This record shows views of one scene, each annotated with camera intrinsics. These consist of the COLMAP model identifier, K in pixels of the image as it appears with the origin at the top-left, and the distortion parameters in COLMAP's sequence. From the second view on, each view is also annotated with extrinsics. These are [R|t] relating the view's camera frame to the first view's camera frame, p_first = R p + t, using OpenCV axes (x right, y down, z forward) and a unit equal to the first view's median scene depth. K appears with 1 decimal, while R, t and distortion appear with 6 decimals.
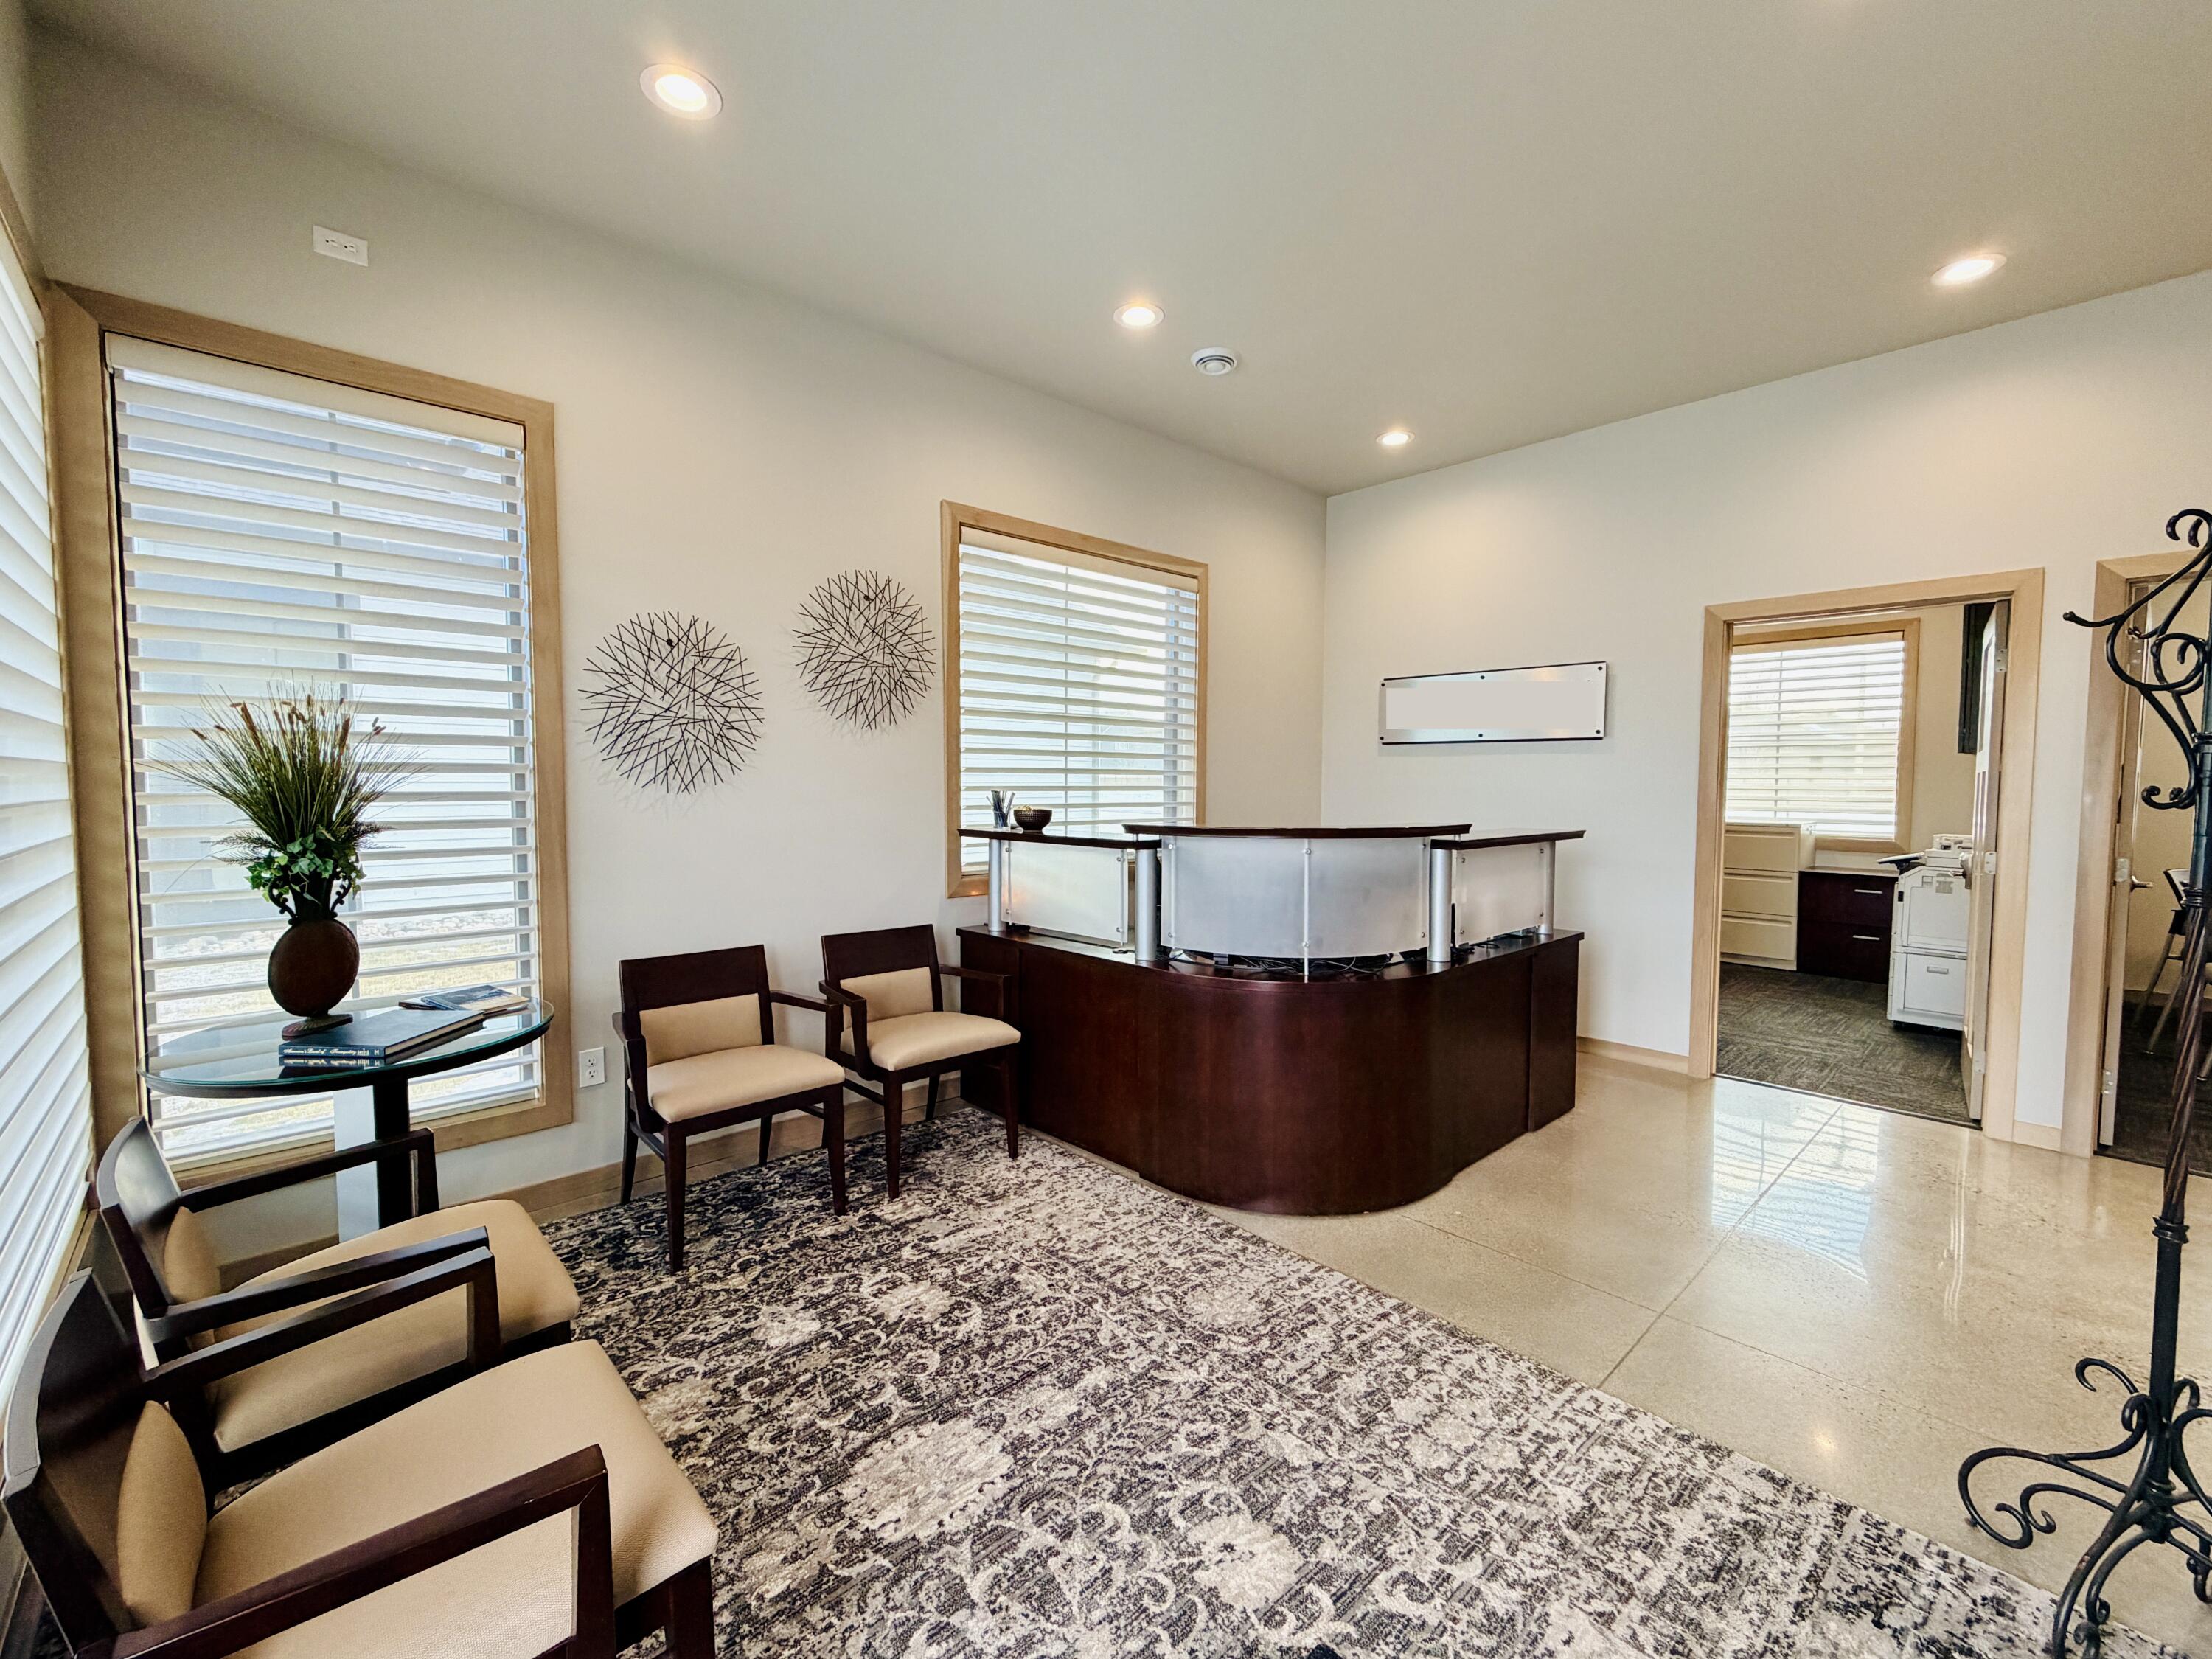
lens RADIAL K [[923.8, 0, 1110.6], [0, 923.8, 838.1], [0, 0, 1]] dist [-0.002743, 0.000504]
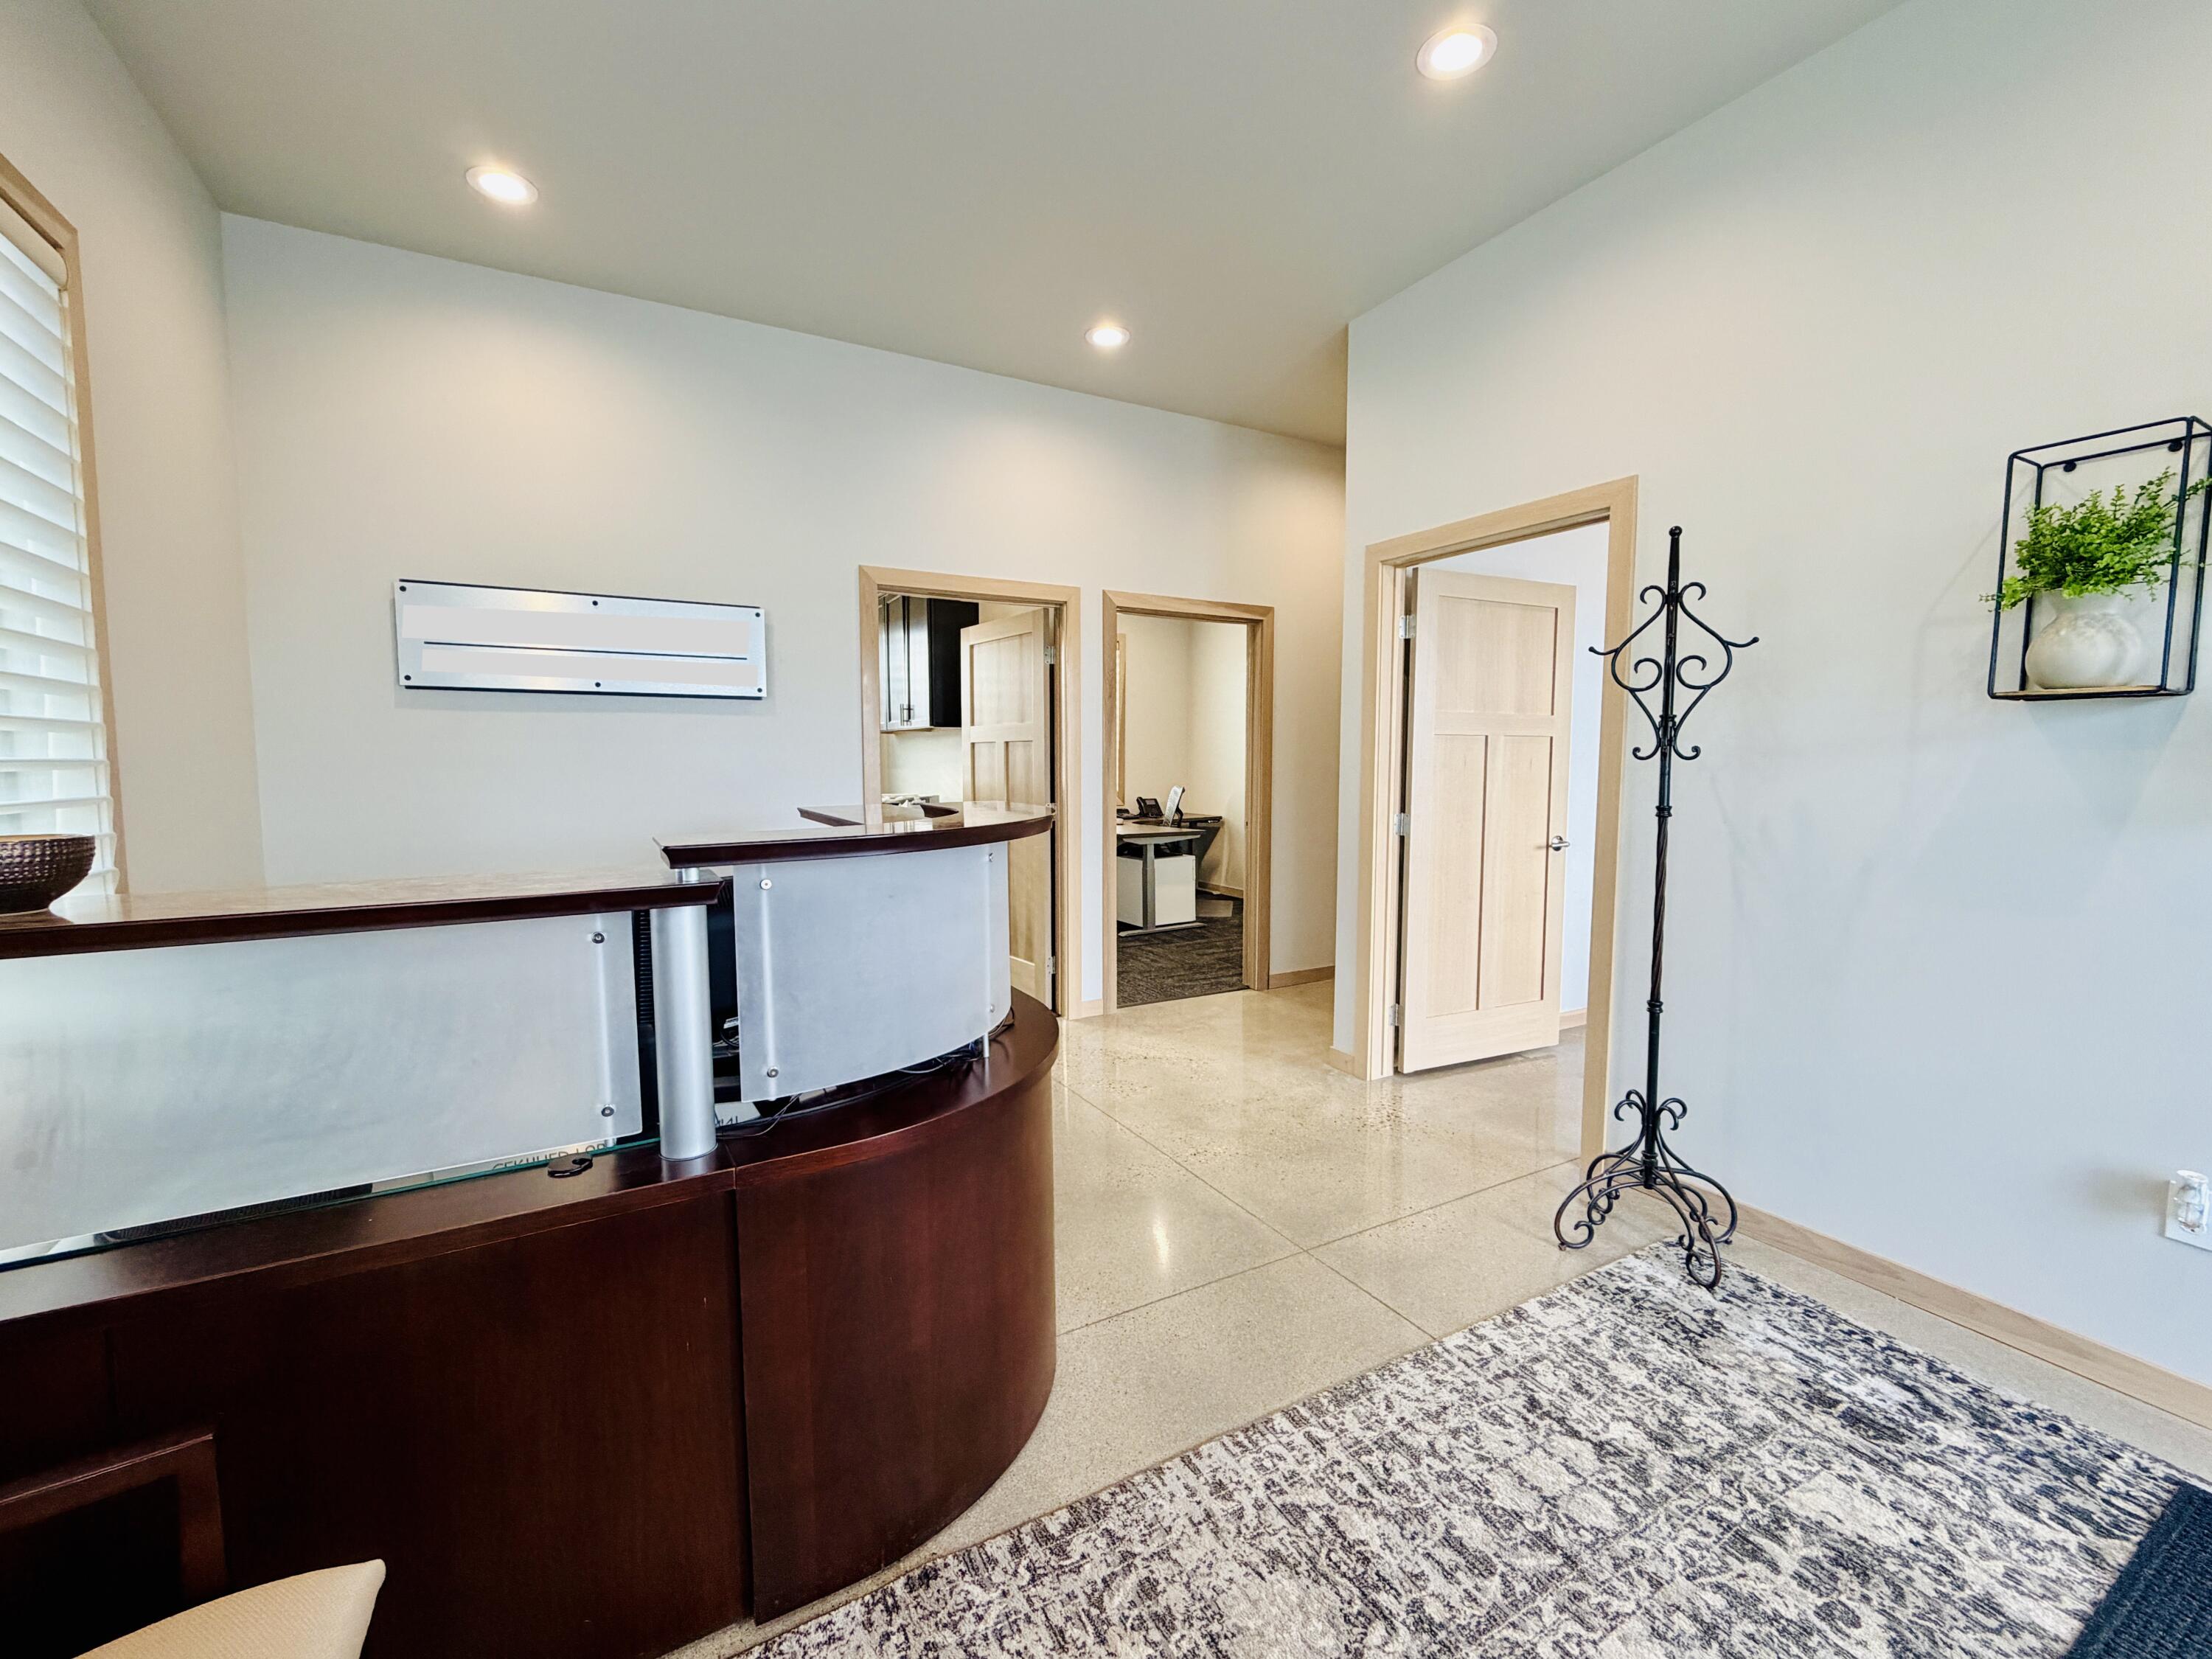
lens RADIAL K [[923.8, 0, 1092.7], [0, 923.8, 829.3], [0, 0, 1]] dist [-0.002743, 0.000504]
pose [[0.238712, -0.083313, 0.967510, -0.405621], [0.060505, 0.995653, 0.070808, -0.050495], [-0.969204, 0.041637, 0.242715, 0.875183]]
